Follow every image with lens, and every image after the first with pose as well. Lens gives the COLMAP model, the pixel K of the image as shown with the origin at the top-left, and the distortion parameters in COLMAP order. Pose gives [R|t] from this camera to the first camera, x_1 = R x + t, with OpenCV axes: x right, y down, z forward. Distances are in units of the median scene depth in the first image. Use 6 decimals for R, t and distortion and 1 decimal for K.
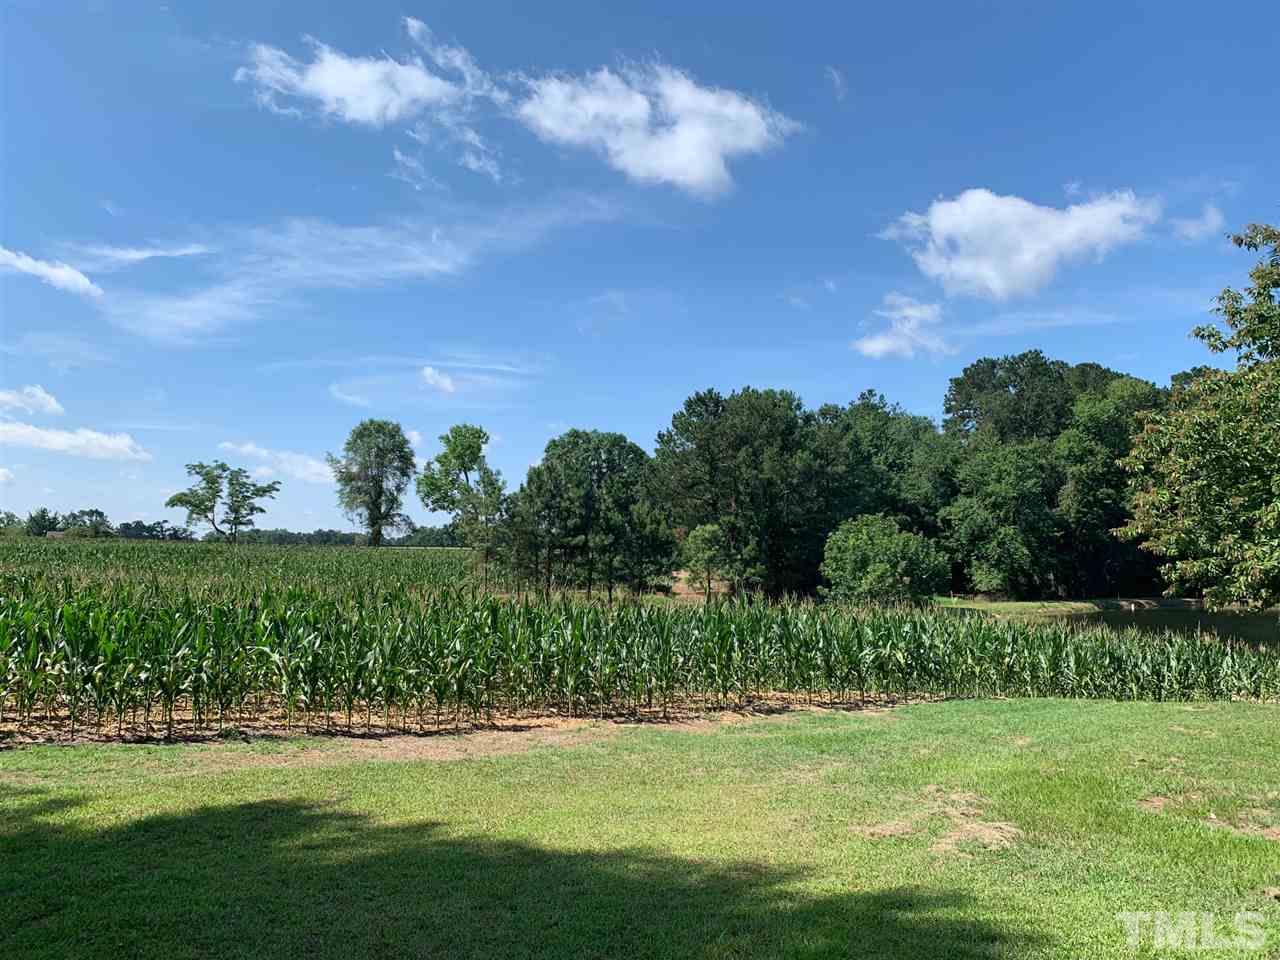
lens RADIAL K [[963.3, 0, 641.4], [0, 963.3, 485.9], [0, 0, 1]] dist [0.039532, -0.064570]
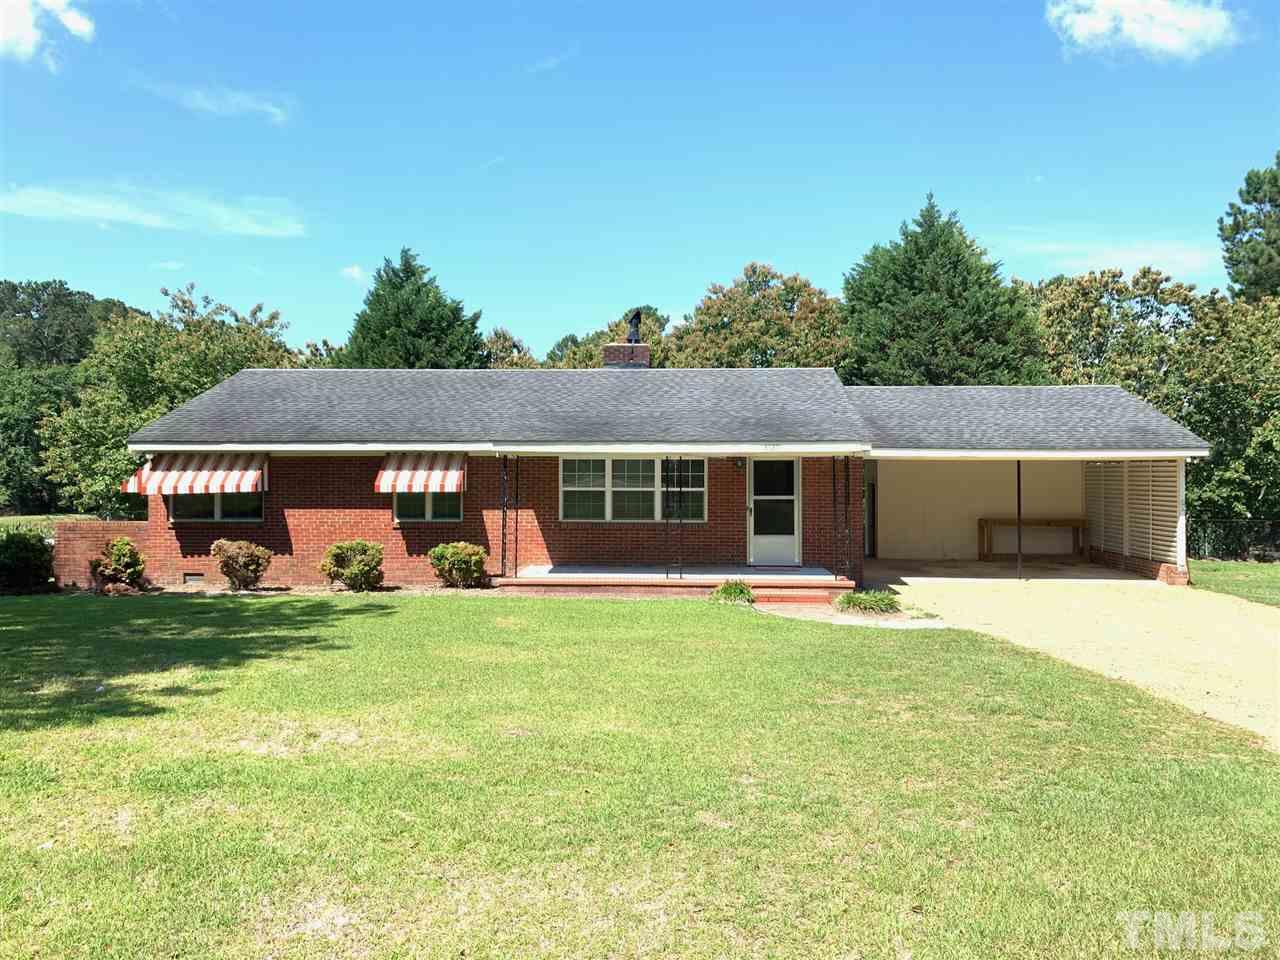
lens RADIAL K [[963.3, 0, 674.0], [0, 963.3, 471.4], [0, 0, 1]] dist [0.039532, -0.064570]
pose [[0.593155, 0.010327, 0.805022, -0.054437], [-0.069526, 0.996839, 0.038440, -0.021921], [-0.802081, -0.078771, 0.591998, -0.219546]]
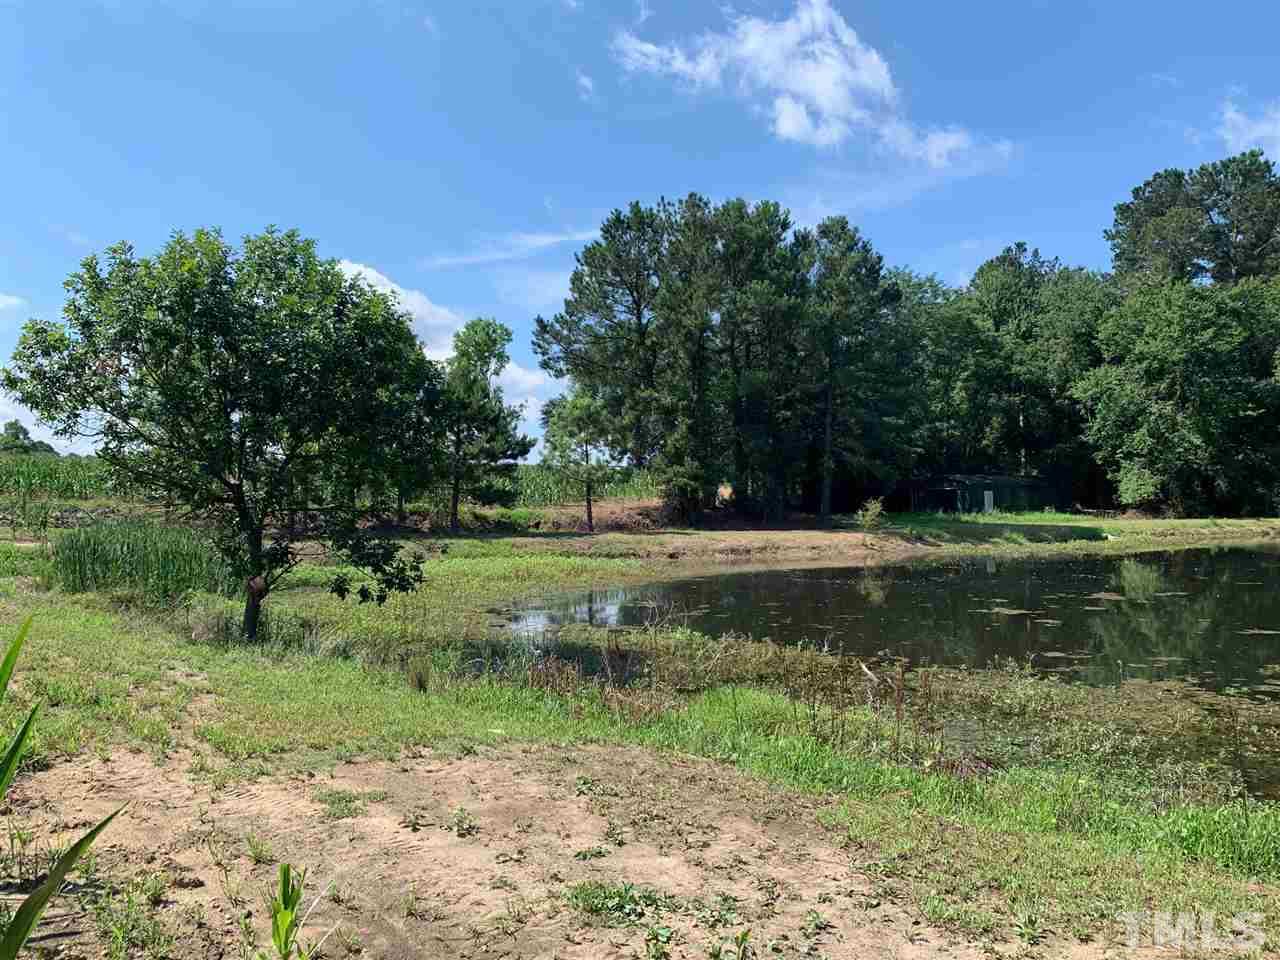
lens RADIAL K [[963.3, 0, 639.6], [0, 963.3, 478.2], [0, 0, 1]] dist [0.039532, -0.064570]
pose [[0.967138, -0.018449, -0.253582, 0.190667], [0.032326, 0.998193, 0.050663, 0.044823], [0.252189, -0.057195, 0.965986, 0.269440]]
